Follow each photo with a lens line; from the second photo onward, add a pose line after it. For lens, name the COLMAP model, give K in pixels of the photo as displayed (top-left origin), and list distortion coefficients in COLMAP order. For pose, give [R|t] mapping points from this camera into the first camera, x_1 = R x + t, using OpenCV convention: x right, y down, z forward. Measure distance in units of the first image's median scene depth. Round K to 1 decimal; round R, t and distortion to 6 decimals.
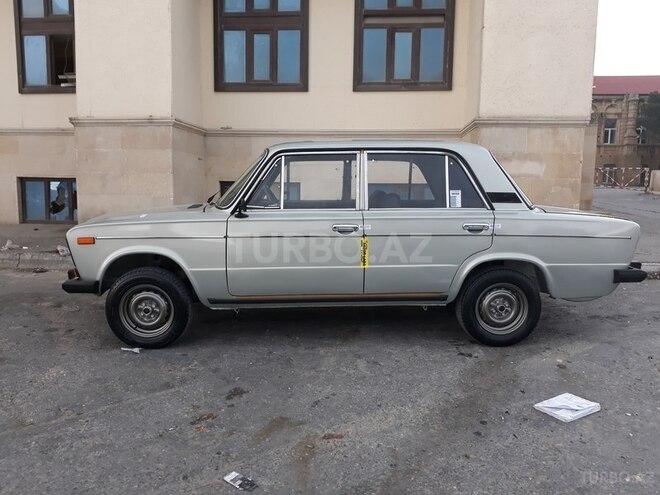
lens RADIAL K [[518.4, 0, 330.0], [0, 518.4, 247.5], [0, 0, 1]] dist [0.026688, -0.003648]
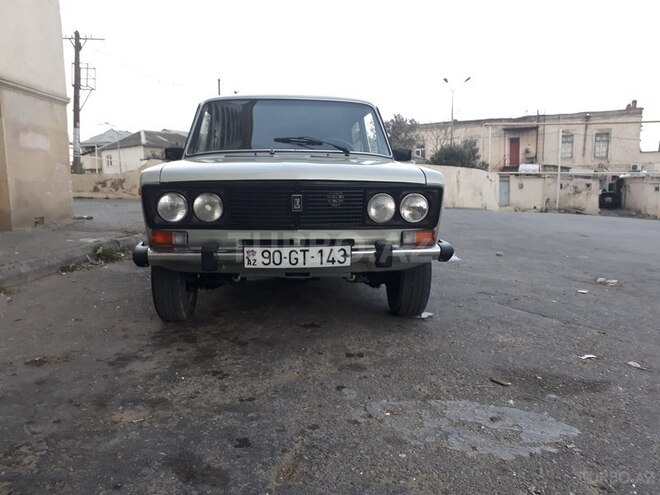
lens RADIAL K [[518.4, 0, 330.0], [0, 518.4, 247.5], [0, 0, 1]] dist [0.026688, -0.003648]
pose [[-0.028856, -0.123667, 0.991904, -1.091799], [0.123424, 0.984283, 0.126307, -0.046155], [-0.991934, 0.126070, -0.013139, 1.029801]]
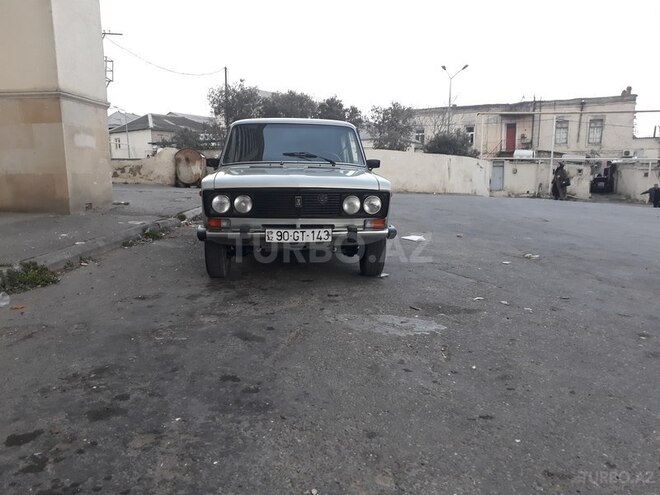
lens RADIAL K [[518.4, 0, 330.0], [0, 518.4, 247.5], [0, 0, 1]] dist [0.026688, -0.003648]
pose [[-0.023620, -0.158783, 0.987031, -1.479907], [0.117449, 0.980029, 0.160467, -0.093546], [-0.992798, 0.119716, -0.004499, 1.008148]]
